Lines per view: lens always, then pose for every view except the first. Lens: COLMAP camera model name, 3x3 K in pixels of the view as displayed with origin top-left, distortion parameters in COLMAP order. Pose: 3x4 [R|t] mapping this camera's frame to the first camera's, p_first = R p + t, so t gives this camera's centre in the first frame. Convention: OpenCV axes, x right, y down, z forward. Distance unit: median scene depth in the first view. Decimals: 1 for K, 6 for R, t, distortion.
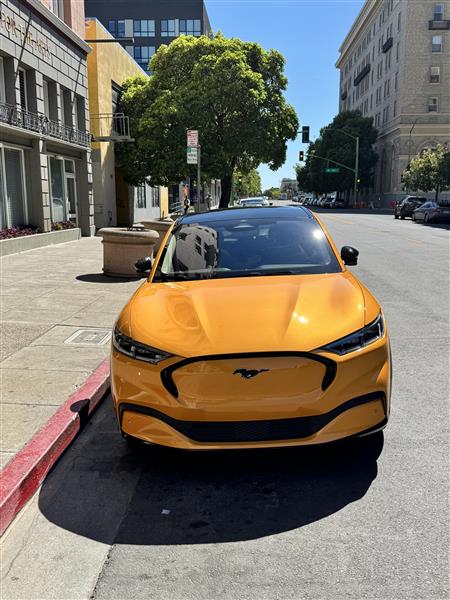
lens RADIAL K [[582.9, 0, 225.0], [0, 582.9, 300.0], [0, 0, 1]] dist [0.180390, -0.387726]
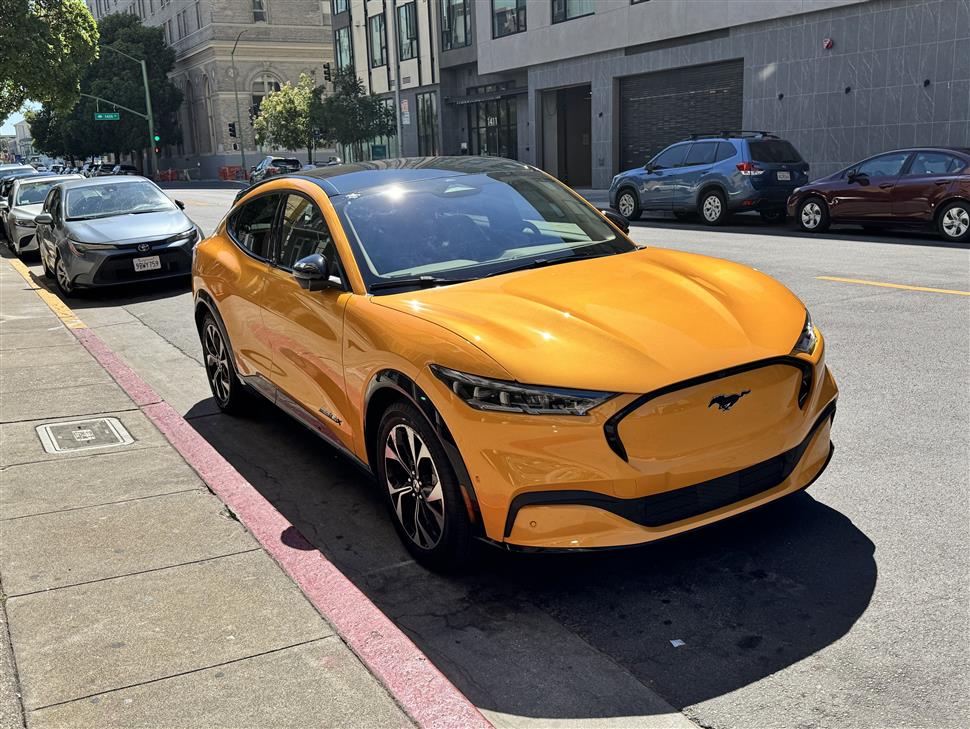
lens RADIAL K [[947.3, 0, 482.7], [0, 947.3, 365.8], [0, 0, 1]] dist [0.171304, -0.367604]
pose [[0.848127, -0.145945, 0.509294, -0.219468], [0.127284, 0.989284, 0.071526, -0.006494], [-0.514275, 0.004162, 0.857615, 0.075729]]
